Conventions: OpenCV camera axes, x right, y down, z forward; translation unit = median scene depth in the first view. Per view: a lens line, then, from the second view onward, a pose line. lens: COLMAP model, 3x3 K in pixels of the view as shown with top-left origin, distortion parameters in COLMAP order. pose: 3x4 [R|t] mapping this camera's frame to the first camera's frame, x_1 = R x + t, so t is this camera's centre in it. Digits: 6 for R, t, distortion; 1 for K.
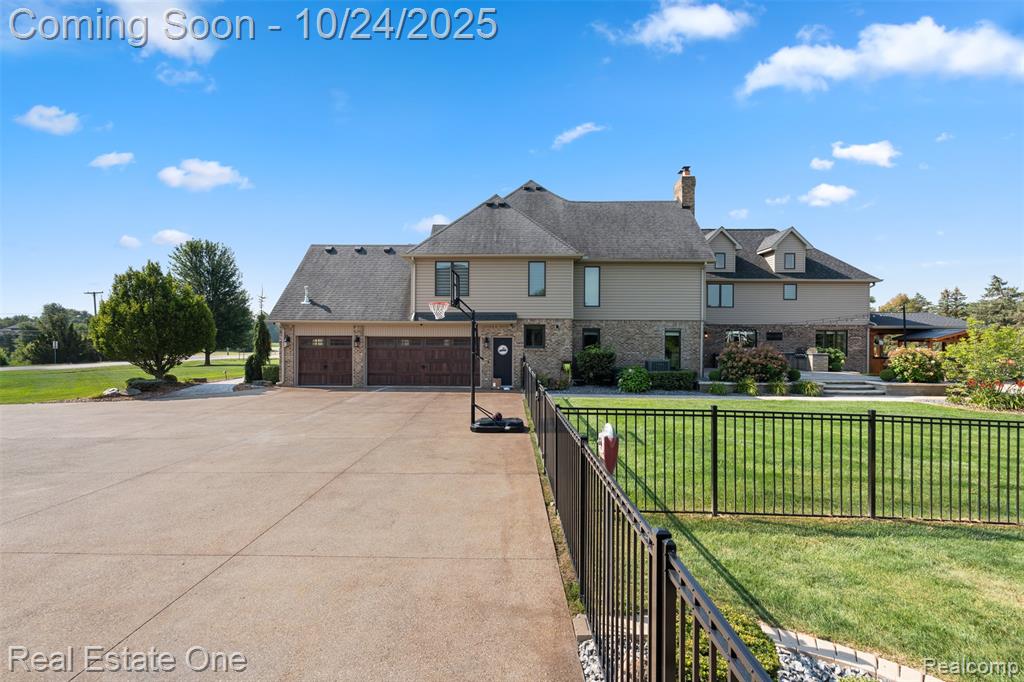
lens RADIAL K [[456.4, 0, 498.3], [0, 456.4, 339.8], [0, 0, 1]] dist [-0.001212, -0.000240]
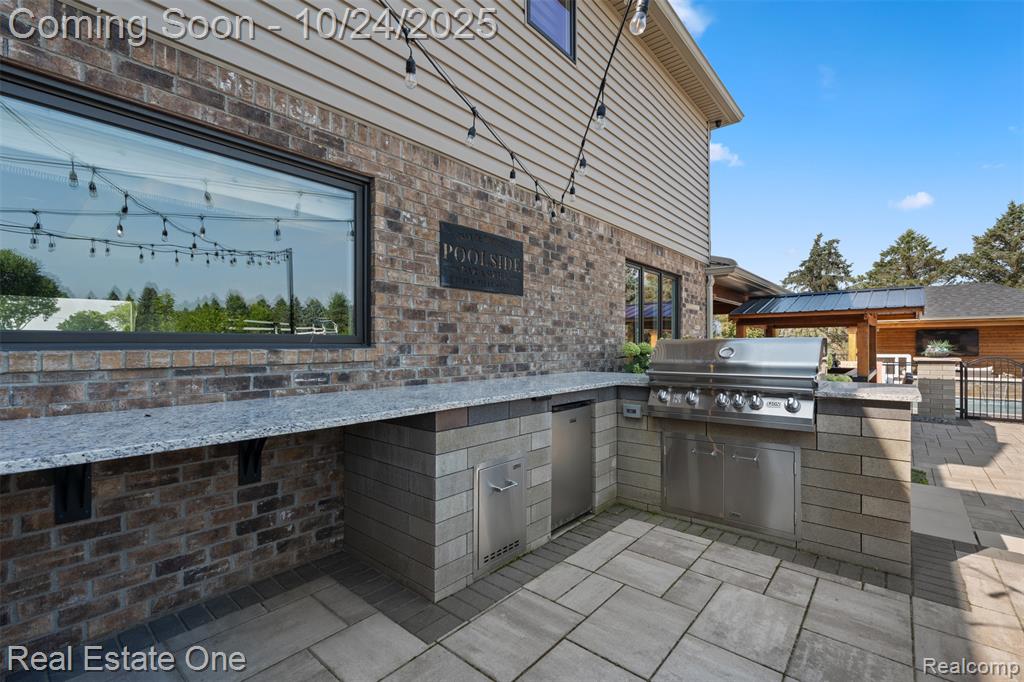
lens RADIAL K [[451.8, 0, 512.8], [0, 451.8, 349.4], [0, 0, 1]] dist [-0.002509, -0.000454]
pose [[0.634729, -0.012908, 0.772627, 0.641014], [0.006667, 0.999915, 0.011228, 0.021609], [-0.772706, -0.001976, 0.634761, 1.150881]]
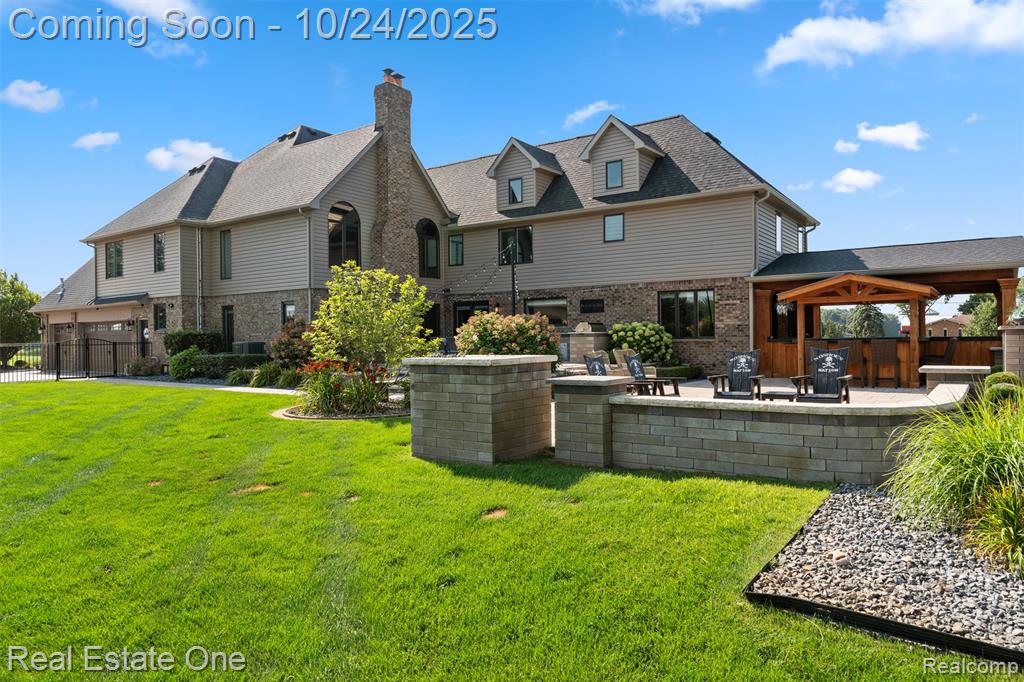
lens RADIAL K [[673.1, 0, 512.0], [0, 673.1, 341.0], [0, 0, 1]] dist [-0.000341, -0.000112]
pose [[0.828939, -0.012559, -0.559198, 1.273741], [0.015837, 0.999874, 0.001020, 0.044660], [0.559115, -0.009702, 0.829033, 0.276923]]
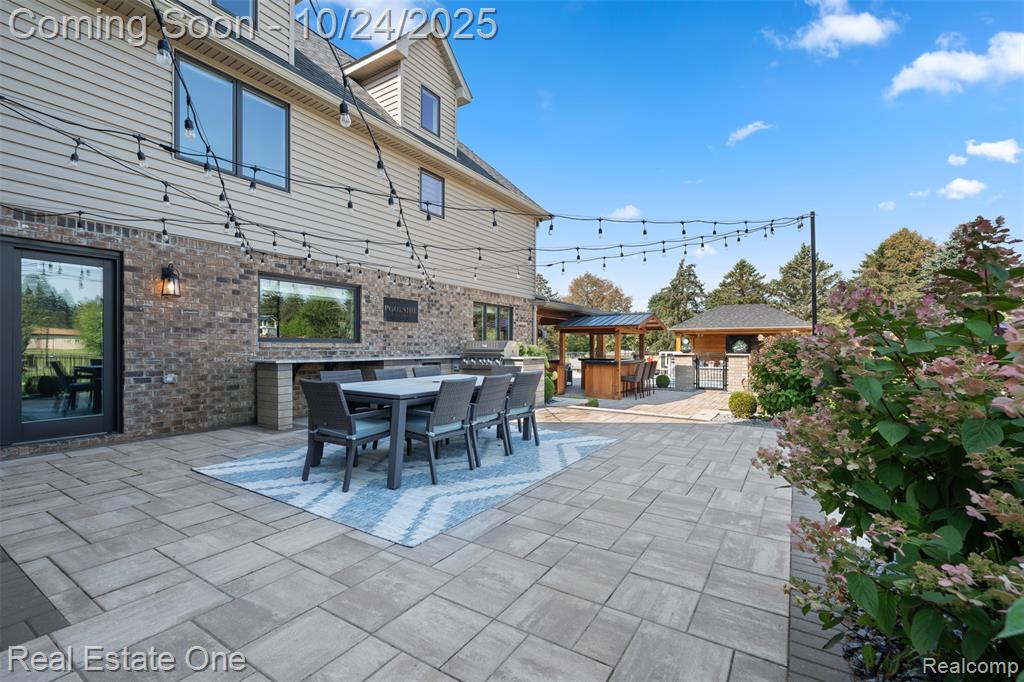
lens RADIAL K [[451.8, 0, 512.8], [0, 451.8, 349.4], [0, 0, 1]] dist [-0.002509, -0.000454]
pose [[0.516980, -0.008911, 0.855951, 0.448324], [0.000178, 0.999947, 0.010303, 0.023768], [-0.855998, -0.005174, 0.516954, 0.949374]]
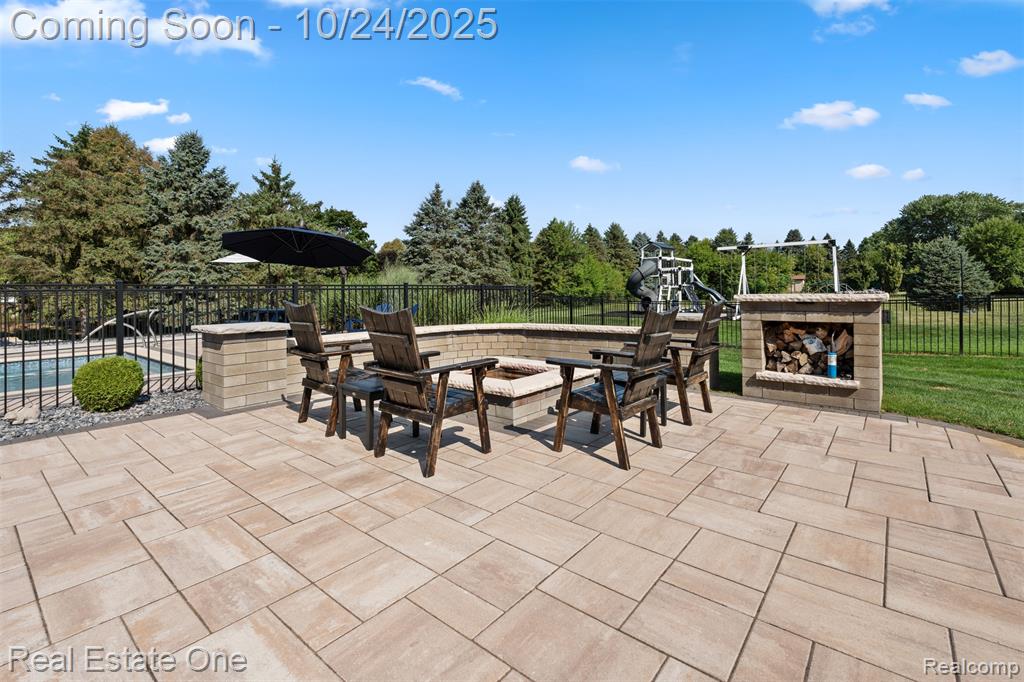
lens RADIAL K [[470.9, 0, 514.7], [0, 470.9, 284.1], [0, 0, 1]] dist [-0.001948, -0.000331]
pose [[-0.791202, 0.015983, 0.611346, 1.007629], [0.013552, 0.999871, -0.008603, 0.049743], [-0.611405, 0.001478, -0.791316, 0.913066]]
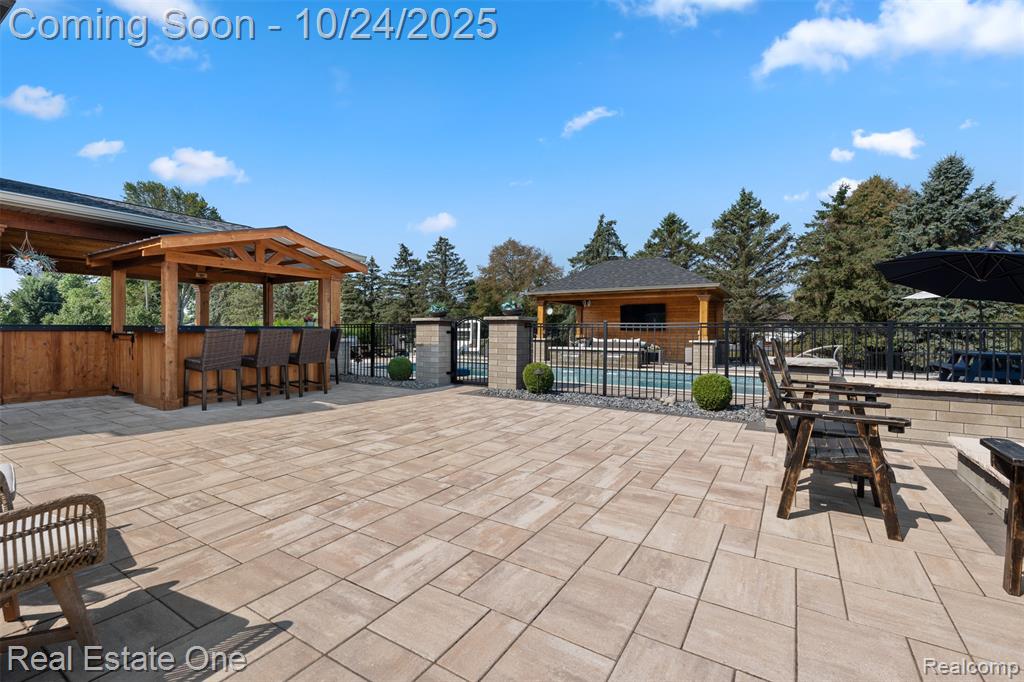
lens RADIAL K [[459.1, 0, 510.5], [0, 459.1, 330.2], [0, 0, 1]] dist [-0.002512, -0.000687]
pose [[0.511410, 0.001458, 0.859336, 0.949321], [-0.003510, 0.999994, 0.000392, 0.050689], [-0.859330, -0.003217, 0.511412, 0.800900]]
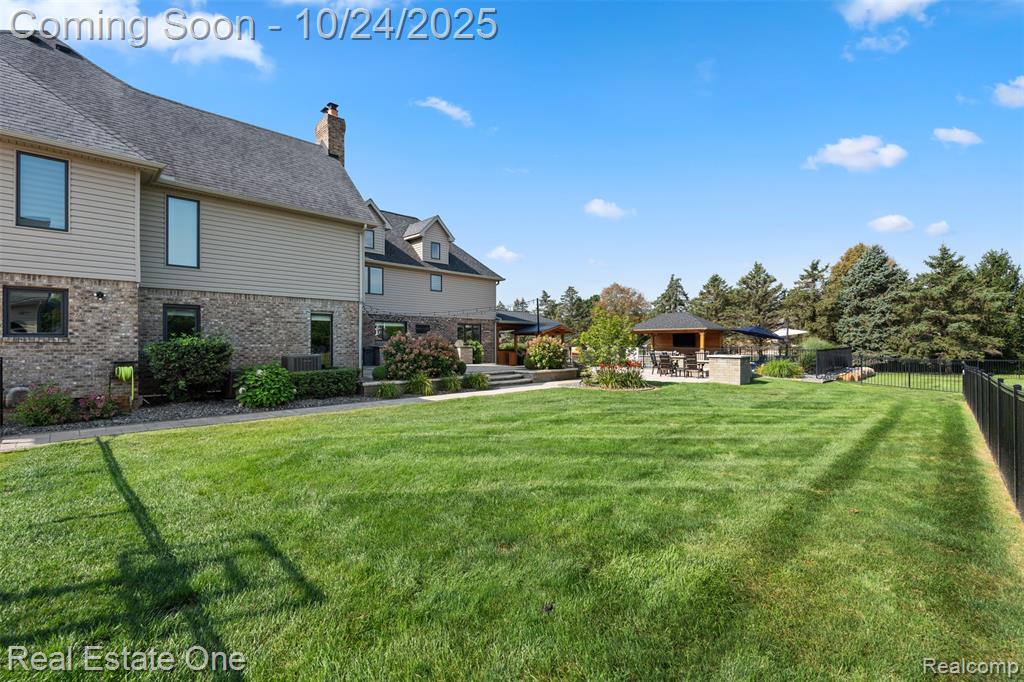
lens RADIAL K [[456.4, 0, 518.5], [0, 456.4, 340.4], [0, 0, 1]] dist [0.001439, -0.000108]
pose [[0.676313, -0.002684, 0.736609, 0.063600], [0.006711, 0.999974, -0.002518, 0.024590], [-0.736583, 0.006647, 0.676314, 0.285398]]
